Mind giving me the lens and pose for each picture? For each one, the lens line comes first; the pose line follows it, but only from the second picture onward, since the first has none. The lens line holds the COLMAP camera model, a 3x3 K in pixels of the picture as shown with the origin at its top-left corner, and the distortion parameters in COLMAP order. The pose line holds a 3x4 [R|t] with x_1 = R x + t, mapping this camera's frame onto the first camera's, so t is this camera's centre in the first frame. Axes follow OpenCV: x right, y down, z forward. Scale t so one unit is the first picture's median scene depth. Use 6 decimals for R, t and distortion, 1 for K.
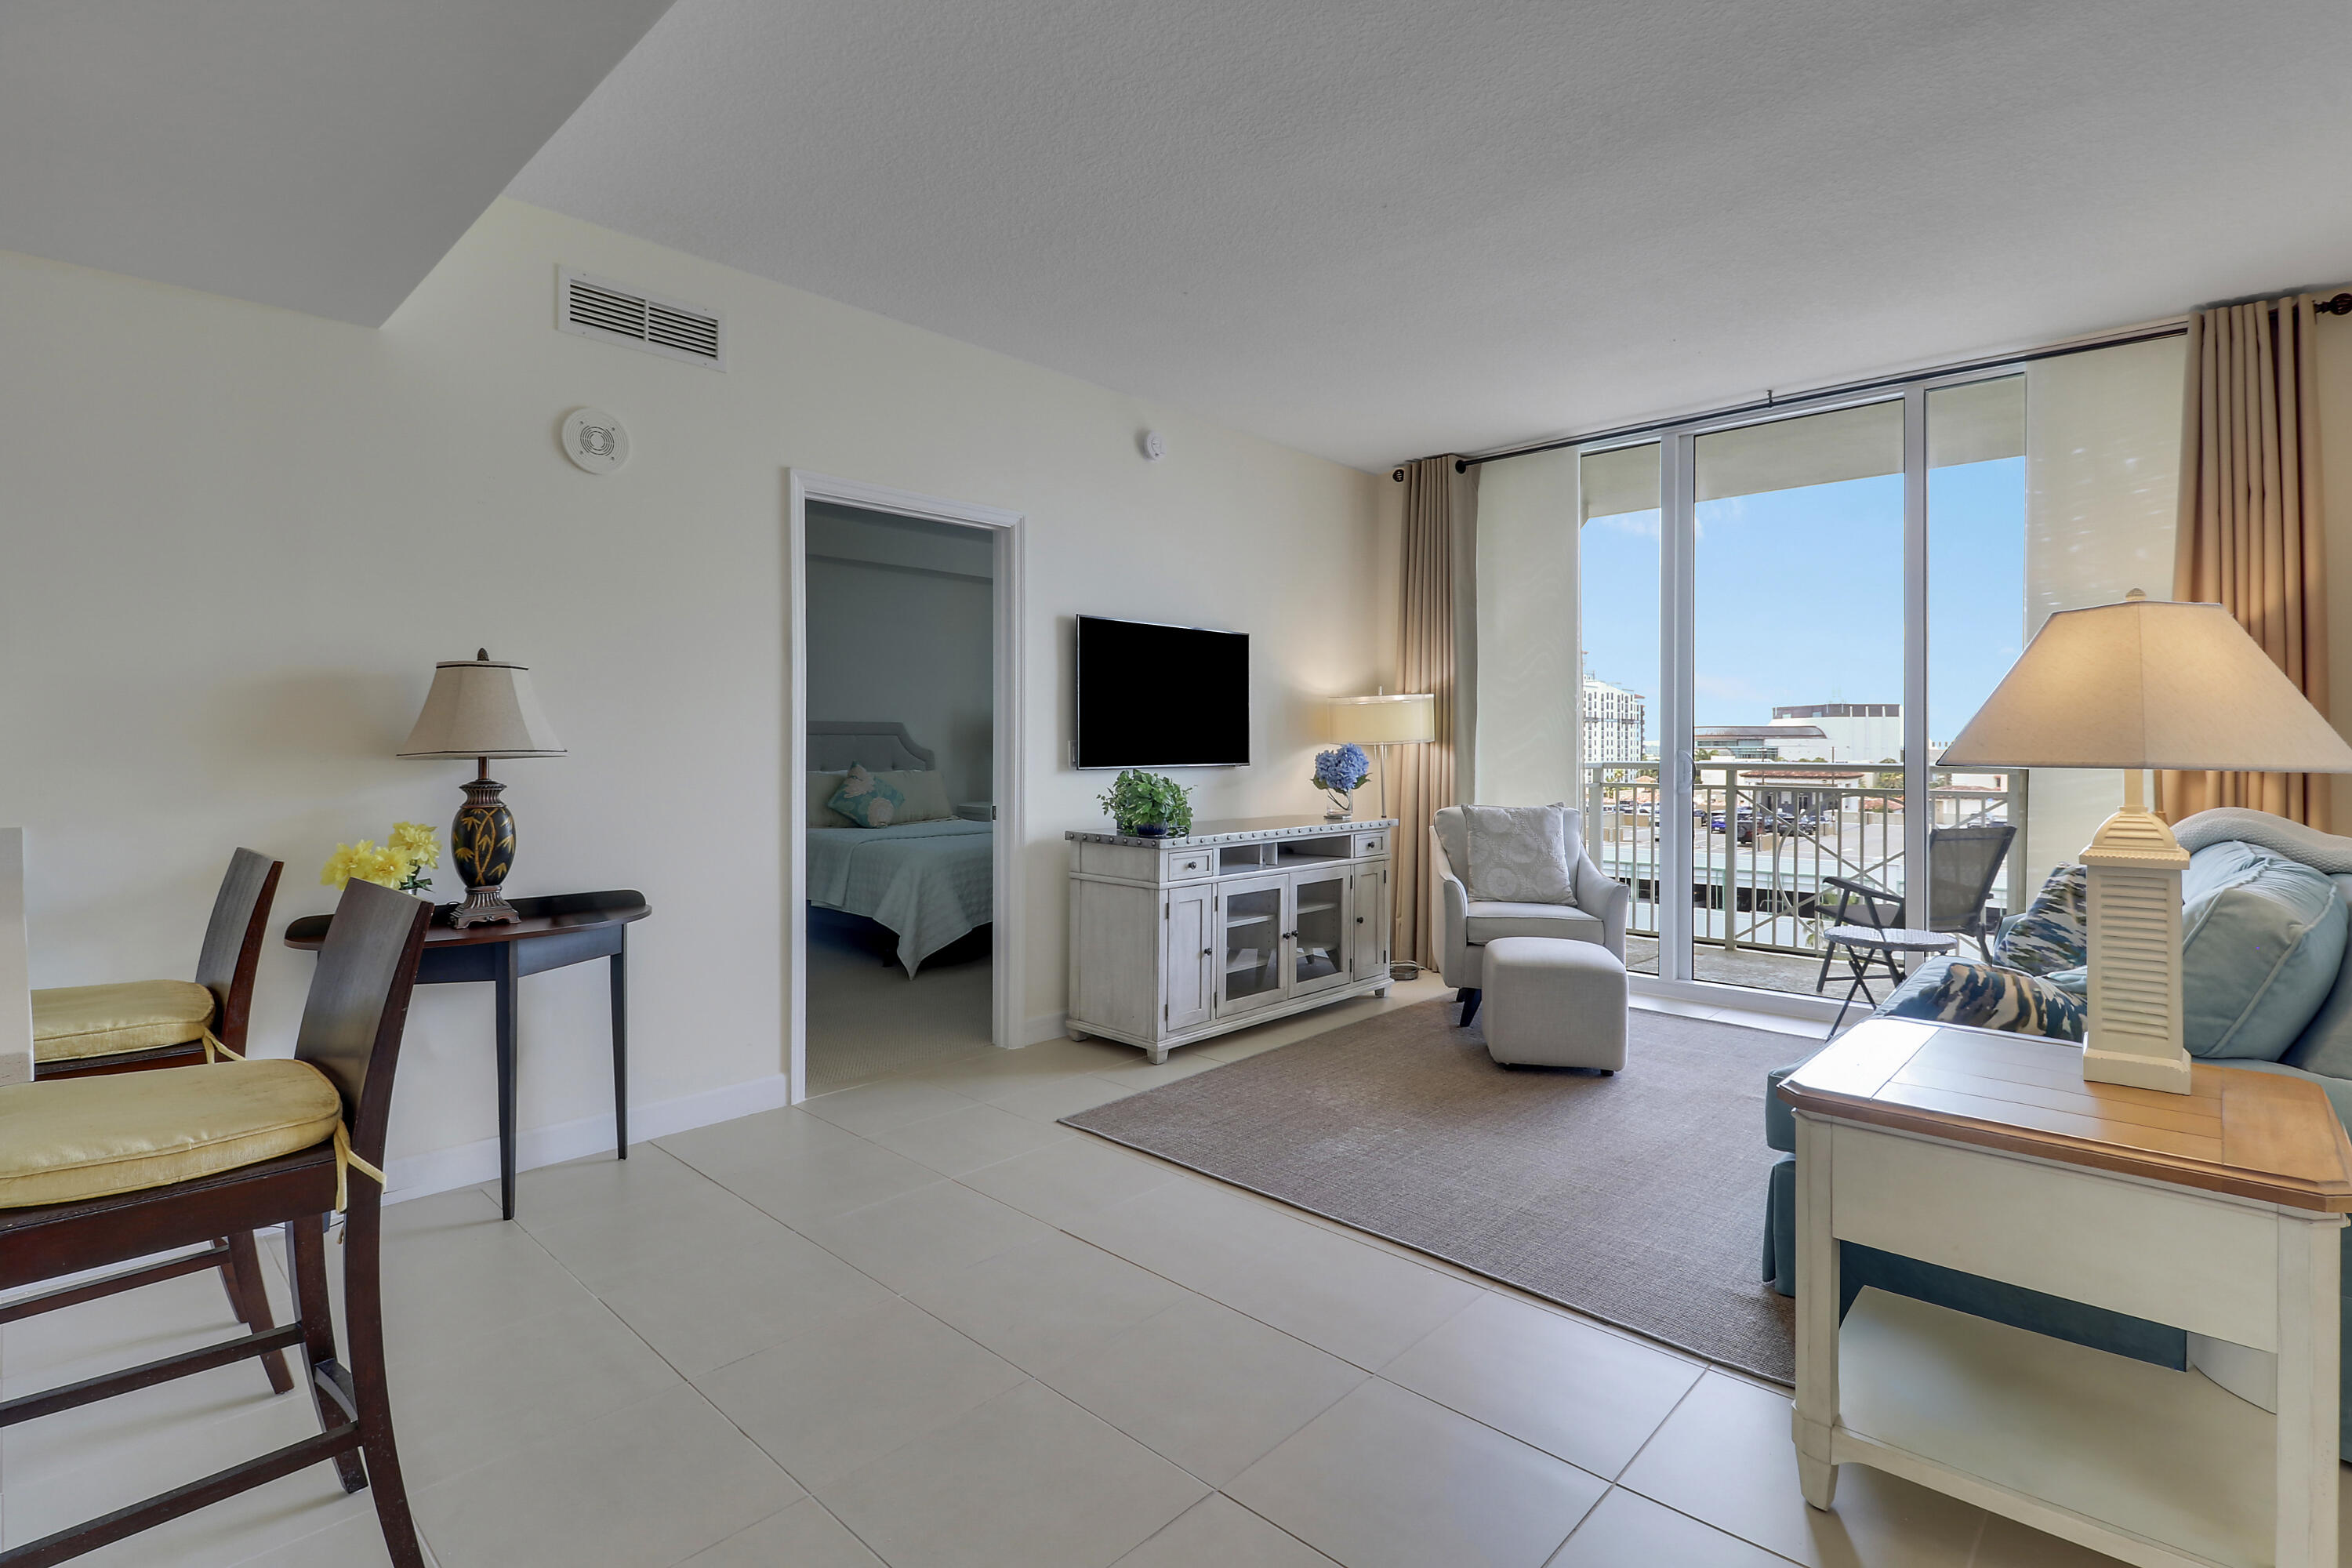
lens RADIAL K [[1107.1, 0, 1173.2], [0, 1107.1, 749.1], [0, 0, 1]] dist [-0.002772, -0.009066]
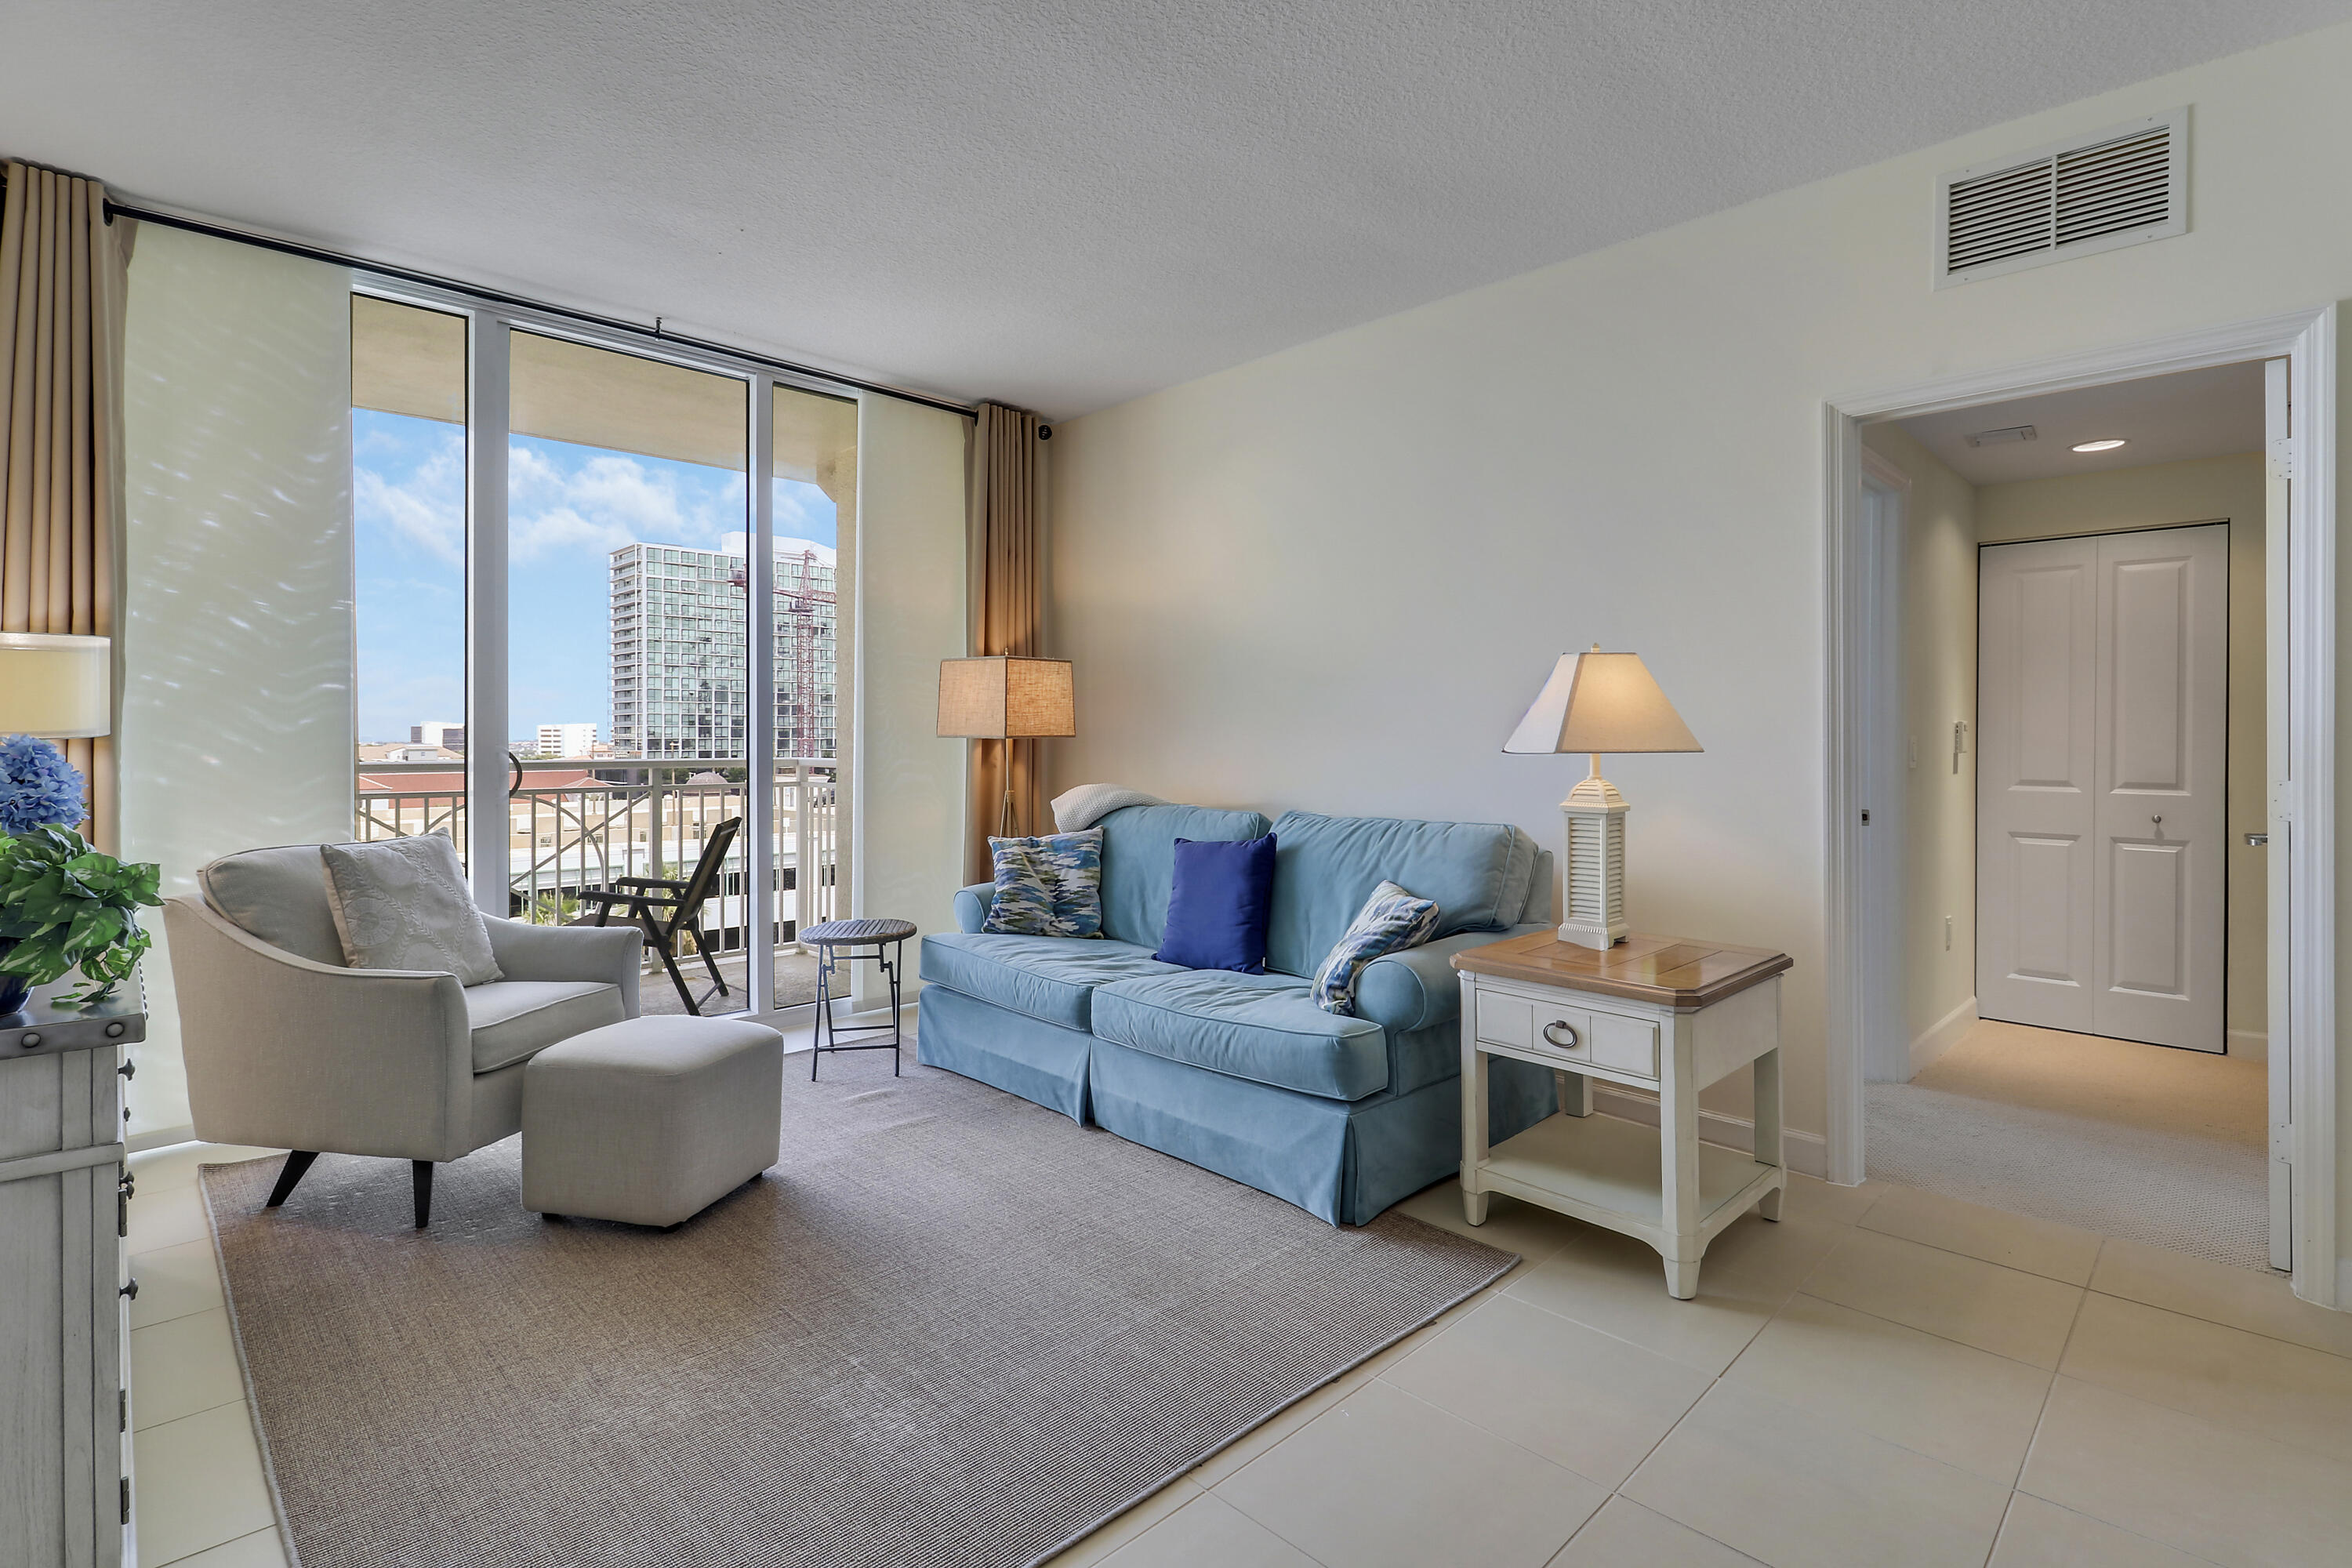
lens RADIAL K [[1120.2, 0, 1175.8], [0, 1120.2, 739.3], [0, 0, 1]] dist [-0.009839, -0.005861]
pose [[0.038068, -0.000667, 0.999275, -0.316047], [0.004574, 0.999989, 0.000493, -0.001778], [-0.999265, 0.004552, 0.038070, 0.610206]]
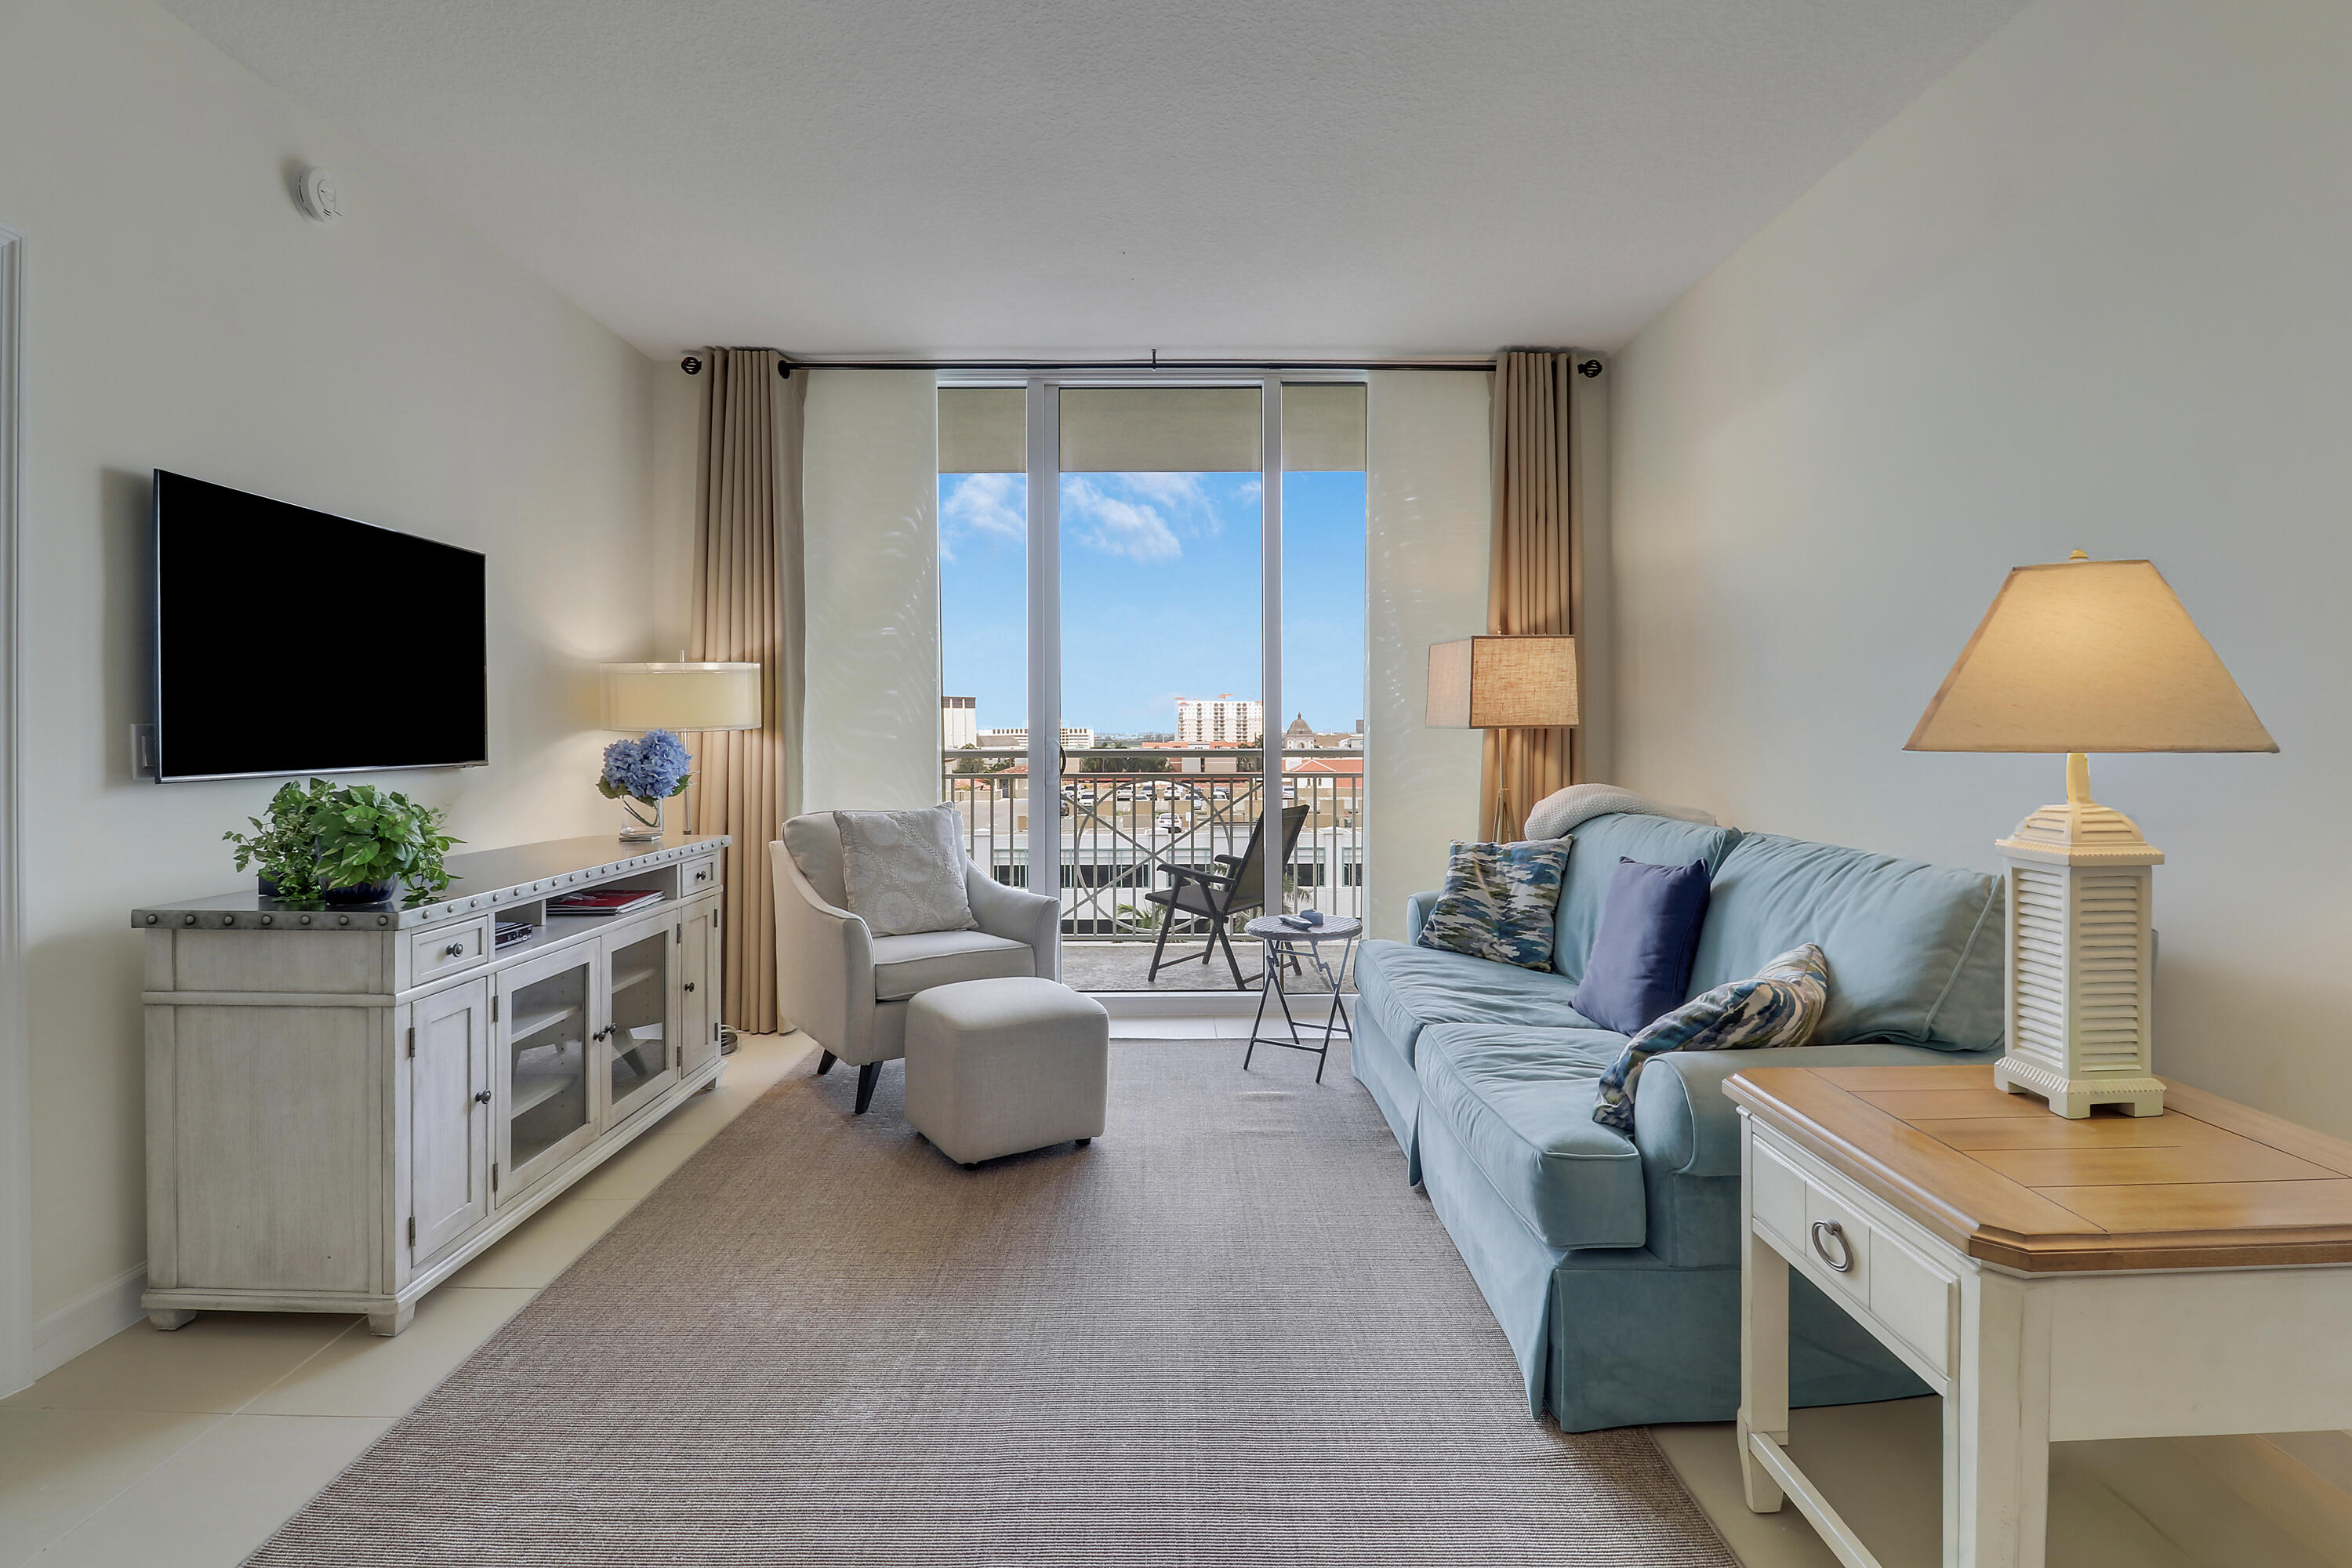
lens RADIAL K [[1107.1, 0, 1174.7], [0, 1107.1, 733.6], [0, 0, 1]] dist [-0.002772, -0.009066]
pose [[0.722855, -0.003920, 0.690989, -0.098685], [0.006109, 0.999981, -0.000717, -0.000158], [-0.690973, 0.004740, 0.722865, 0.335662]]
